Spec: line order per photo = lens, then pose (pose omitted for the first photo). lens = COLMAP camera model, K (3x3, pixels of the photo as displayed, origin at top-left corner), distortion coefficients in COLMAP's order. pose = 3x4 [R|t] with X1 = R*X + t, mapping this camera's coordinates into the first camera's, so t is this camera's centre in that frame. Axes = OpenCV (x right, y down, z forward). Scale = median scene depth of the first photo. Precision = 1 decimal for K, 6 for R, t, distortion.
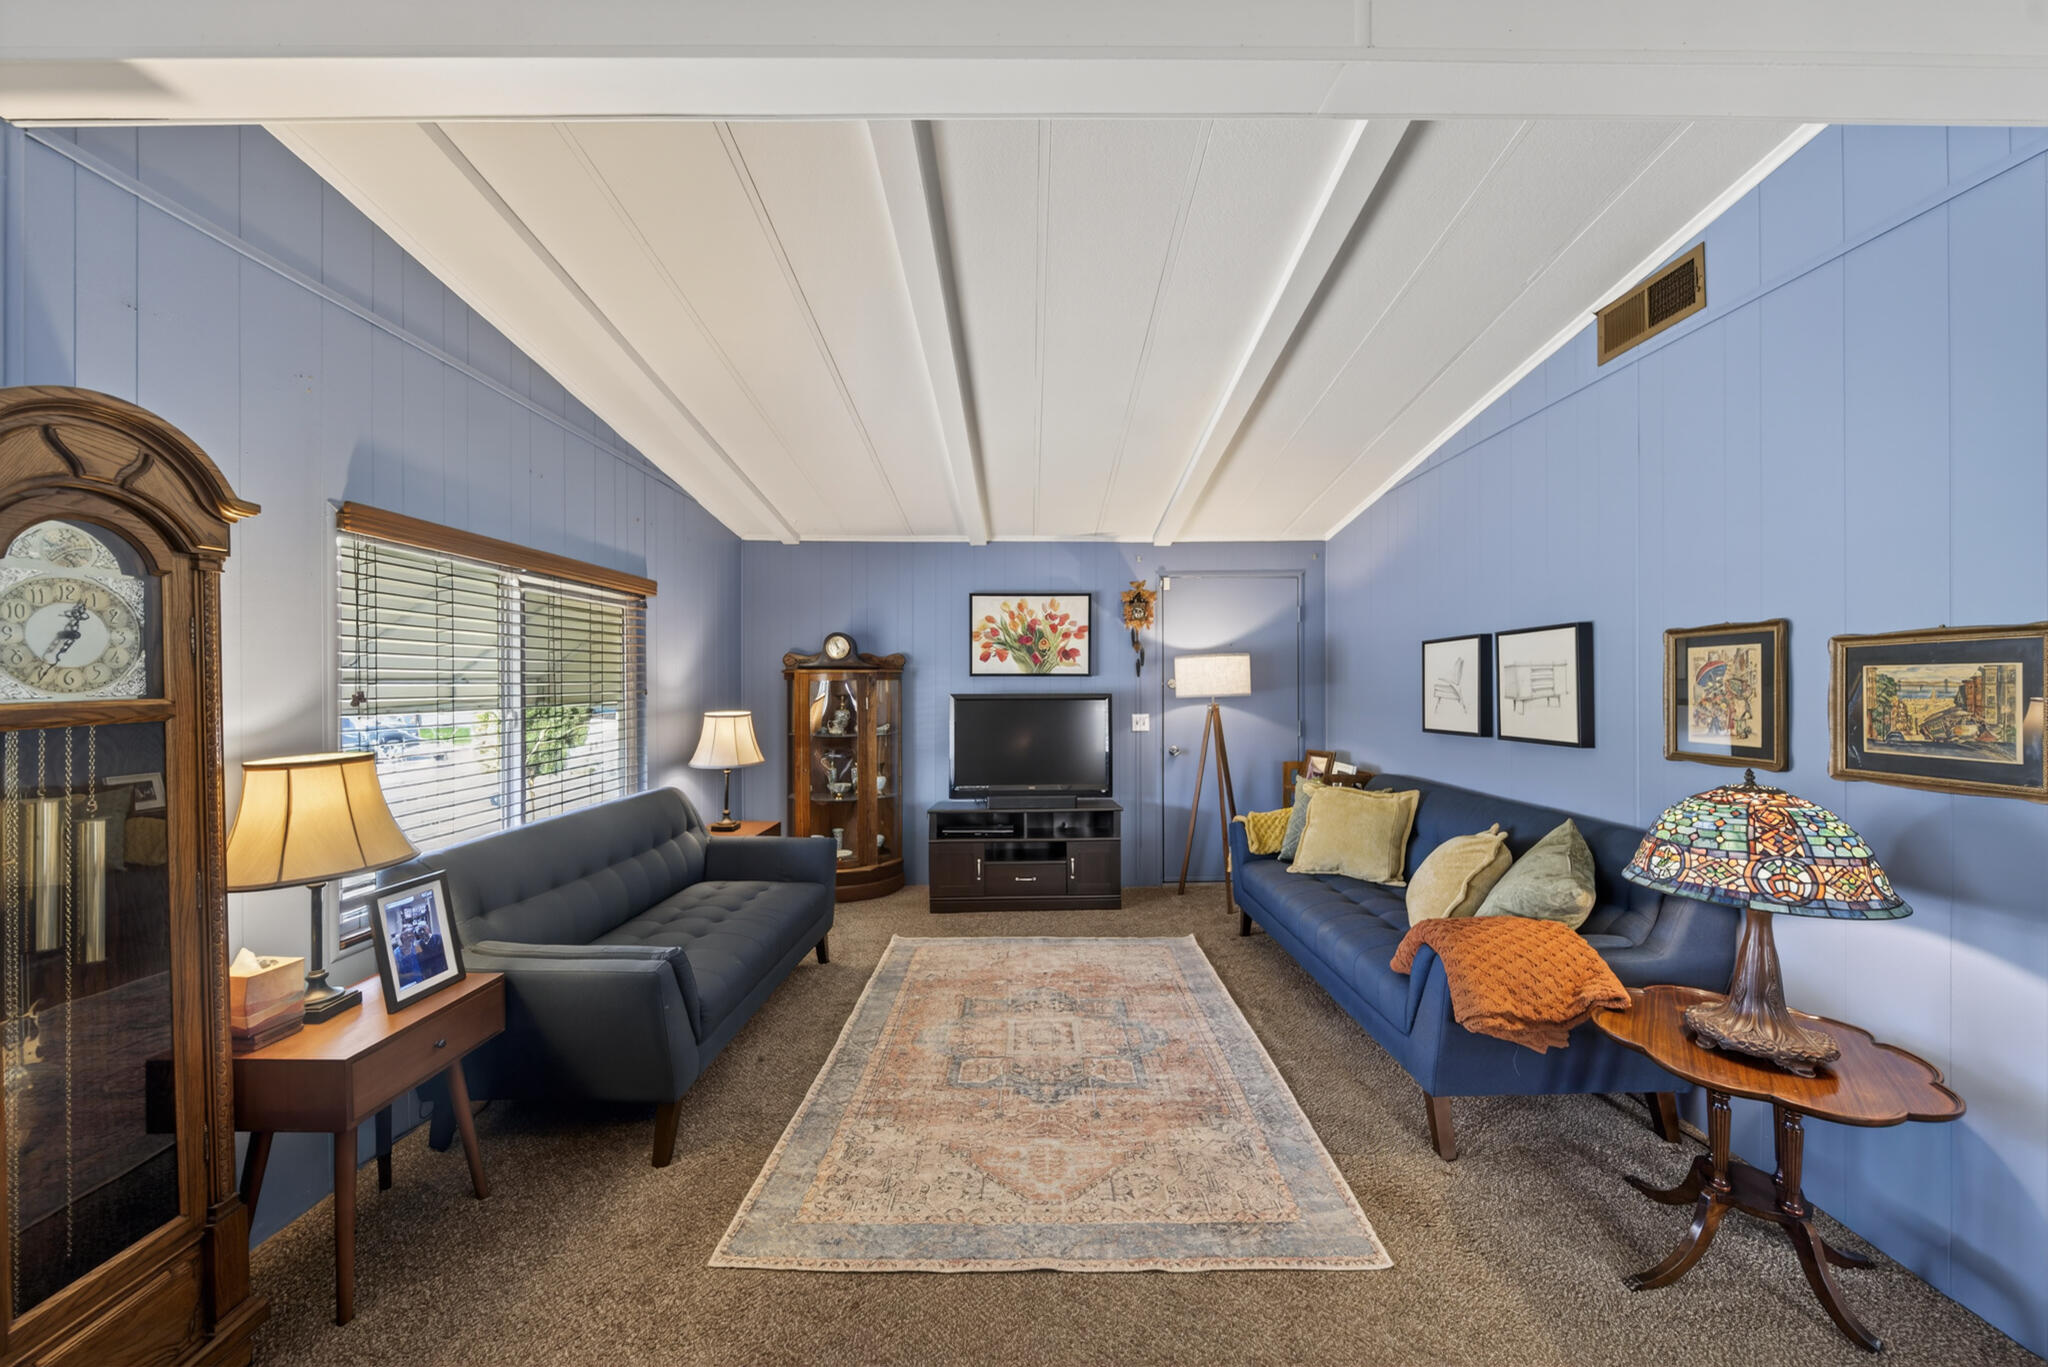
lens RADIAL K [[719.2, 0, 1032.1], [0, 719.2, 682.1], [0, 0, 1]] dist [-0.004458, -0.000290]
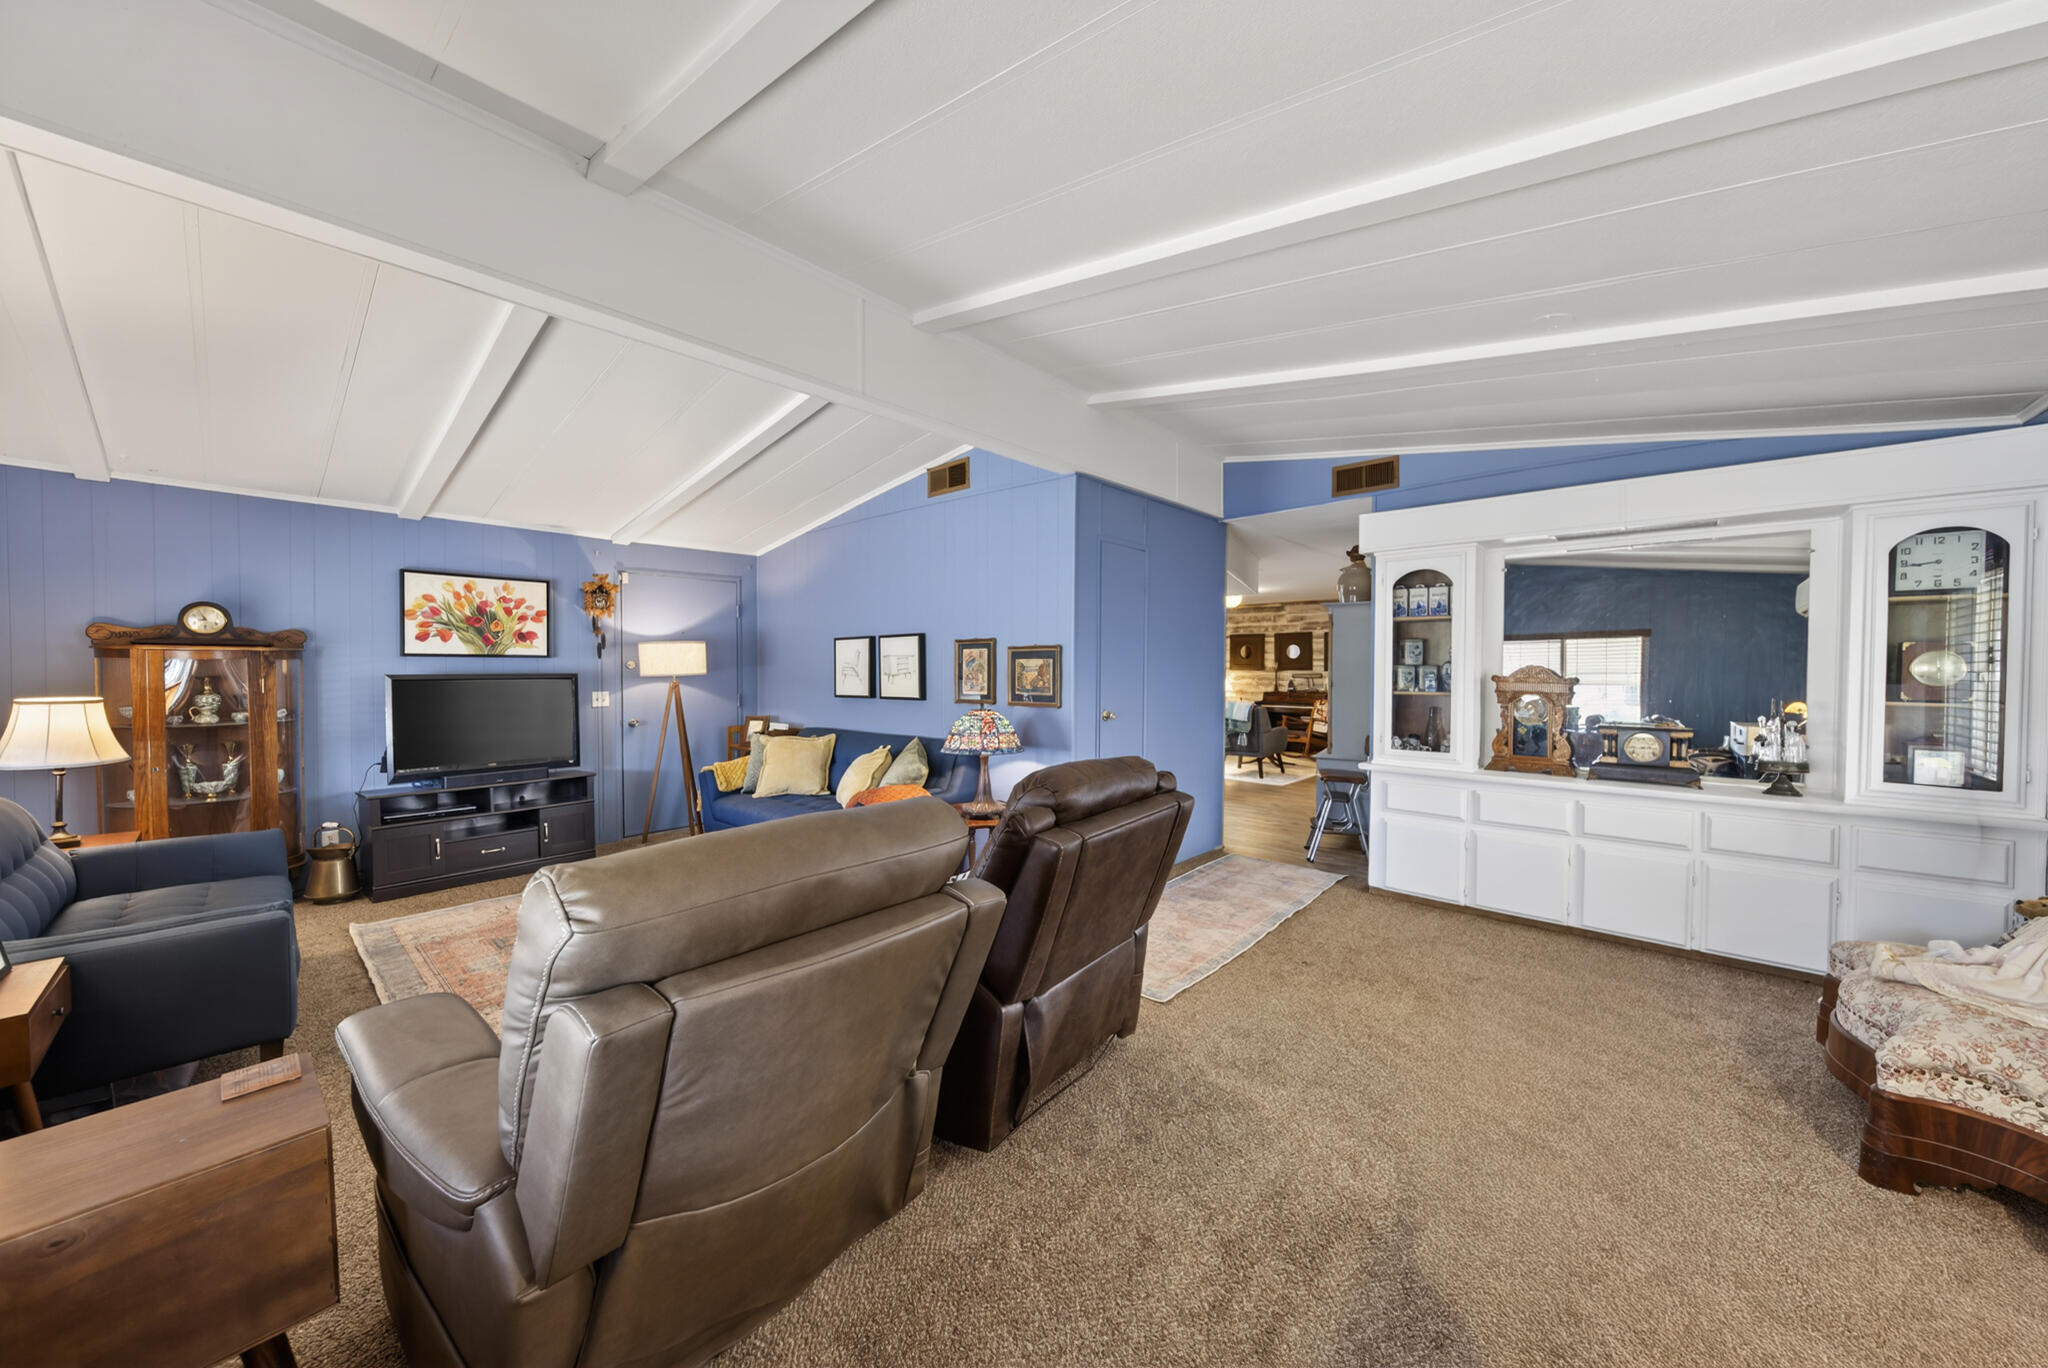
lens RADIAL K [[719.2, 0, 1030.7], [0, 719.2, 682.7], [0, 0, 1]] dist [-0.004458, -0.000290]
pose [[0.671820, -0.013239, 0.740596, -0.355023], [-0.005423, 0.999726, 0.022791, 0.001009], [-0.740694, -0.019327, 0.671564, -0.390651]]
